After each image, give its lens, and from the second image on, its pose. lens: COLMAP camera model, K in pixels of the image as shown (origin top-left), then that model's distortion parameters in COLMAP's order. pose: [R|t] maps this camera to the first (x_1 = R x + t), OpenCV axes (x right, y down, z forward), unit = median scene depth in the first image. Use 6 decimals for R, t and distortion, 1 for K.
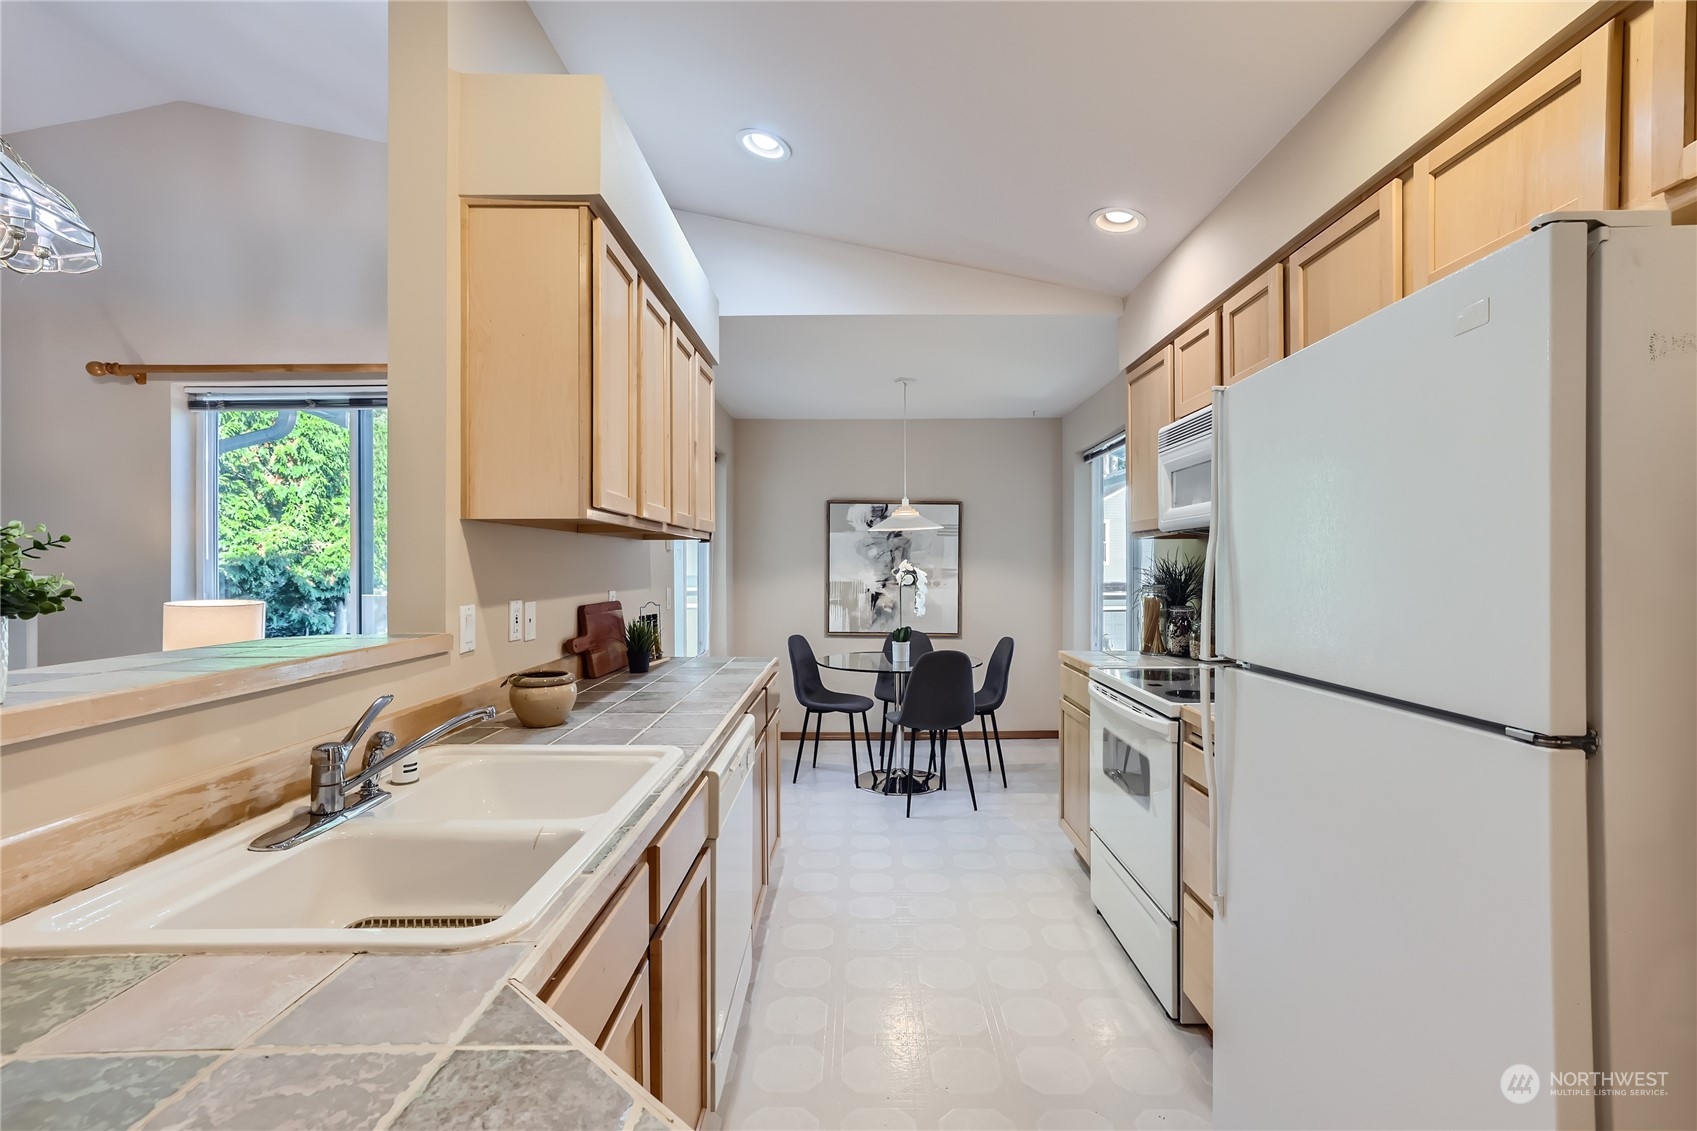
lens RADIAL K [[743.8, 0, 848.5], [0, 743.8, 565.5], [0, 0, 1]] dist [-0.028210, 0.020547]
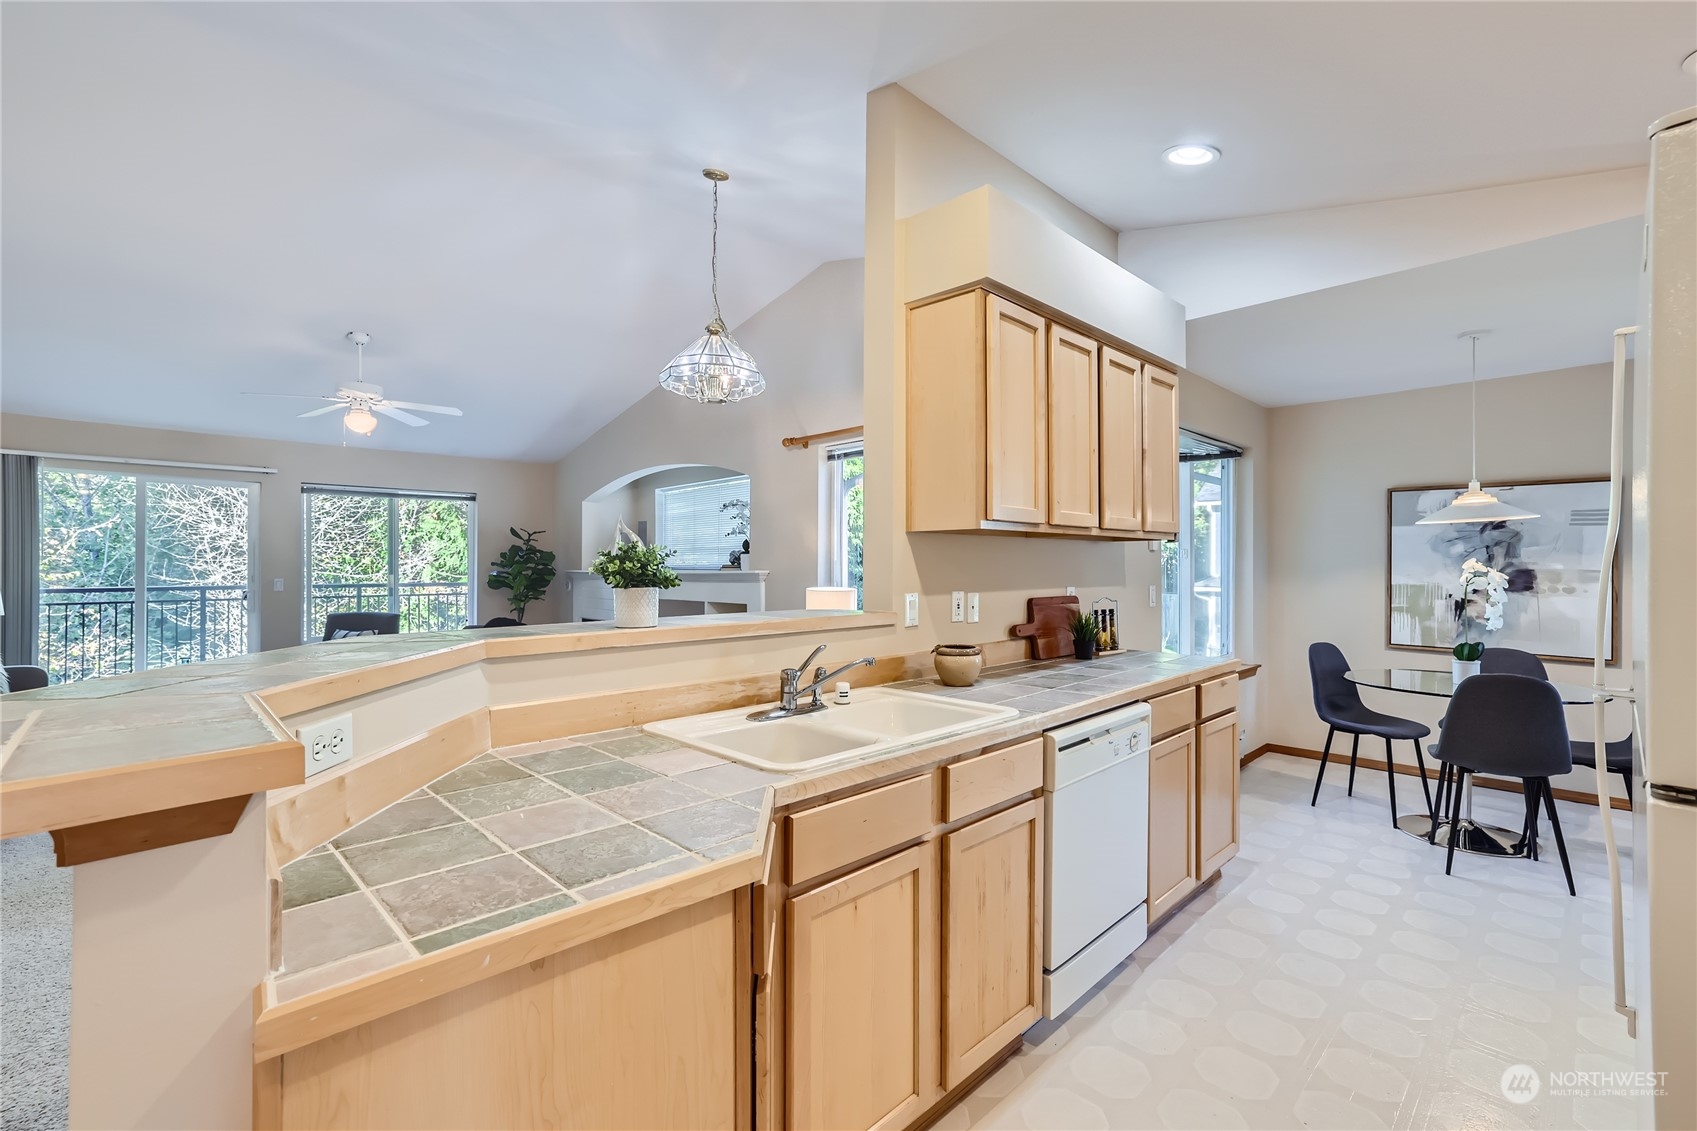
lens RADIAL K [[739.7, 0, 856.1], [0, 739.7, 557.9], [0, 0, 1]] dist [-0.026941, 0.020342]
pose [[0.712630, -0.005068, -0.701522, 0.161324], [-0.001682, 0.999959, -0.008932, 0.000067], [0.701539, 0.007545, 0.712592, -0.029516]]
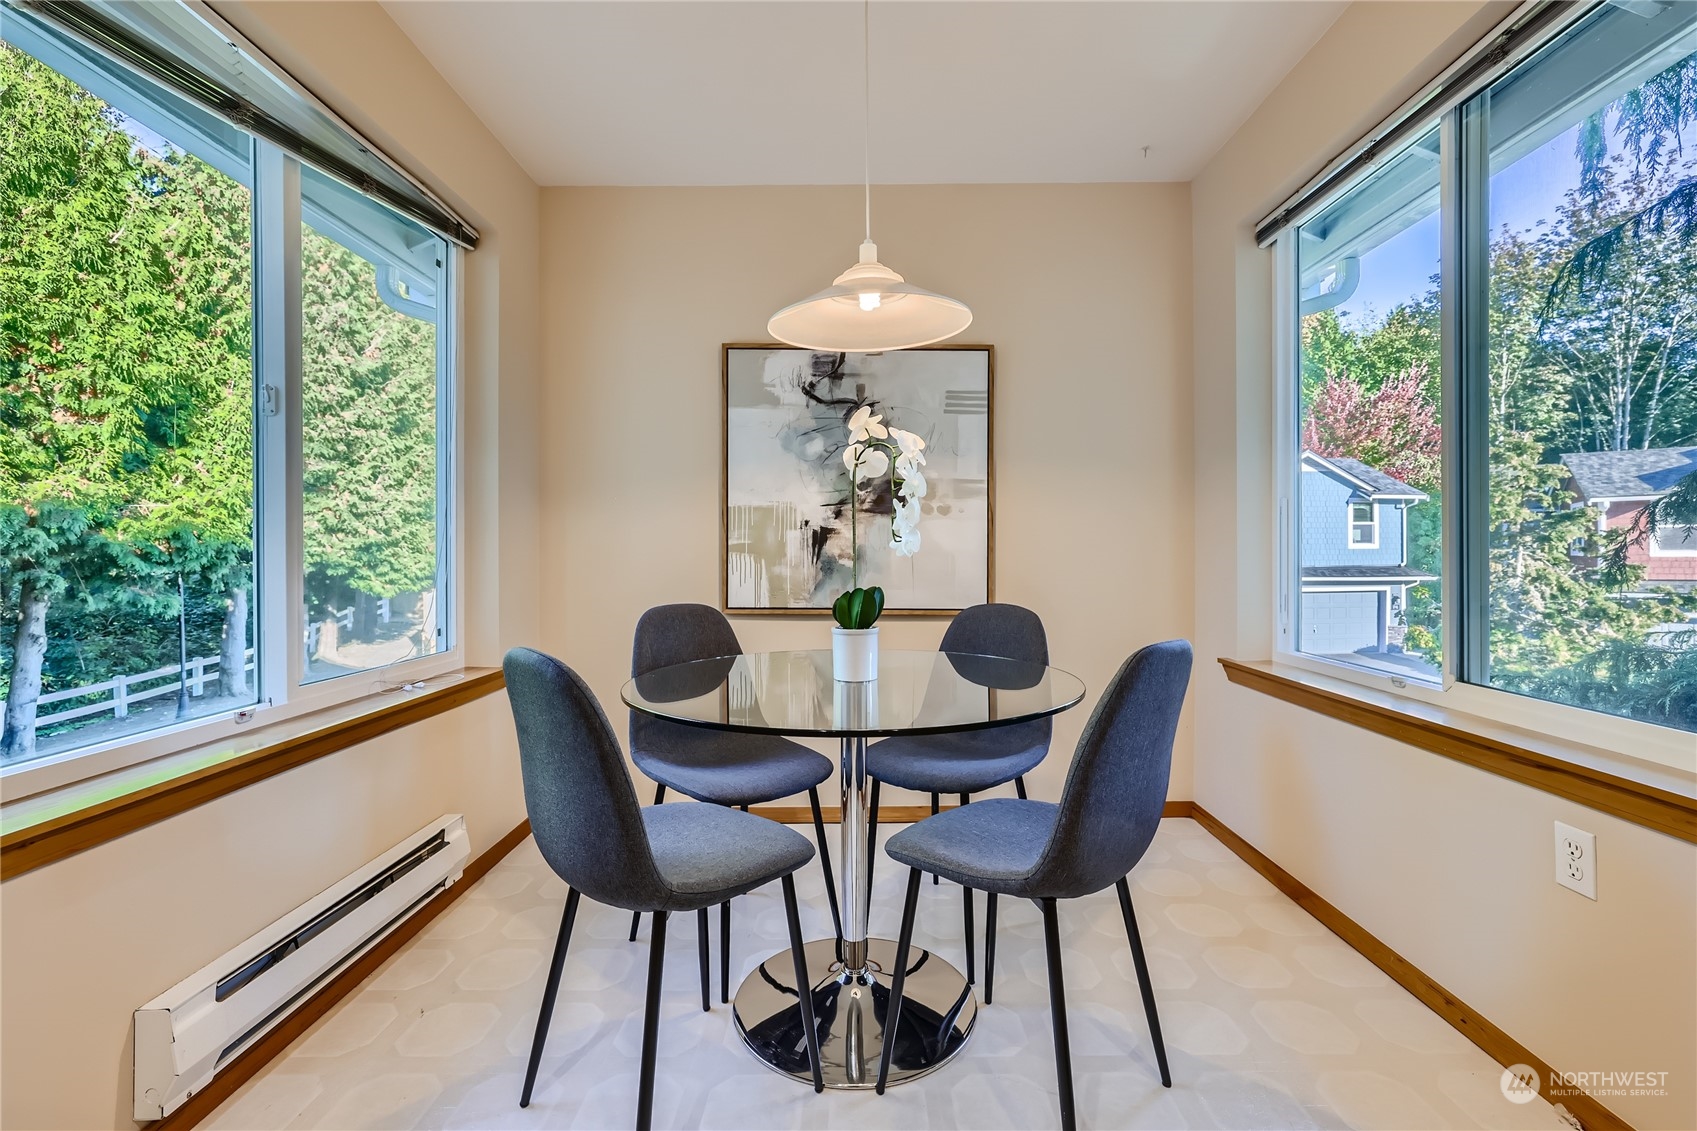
lens RADIAL K [[743.8, 0, 848.5], [0, 743.8, 565.5], [0, 0, 1]] dist [-0.028210, 0.020547]
pose [[0.999985, -0.004231, 0.003438, 0.067818], [0.004156, 0.999760, 0.021517, 0.065074], [-0.003528, -0.021503, 0.999763, 0.643714]]
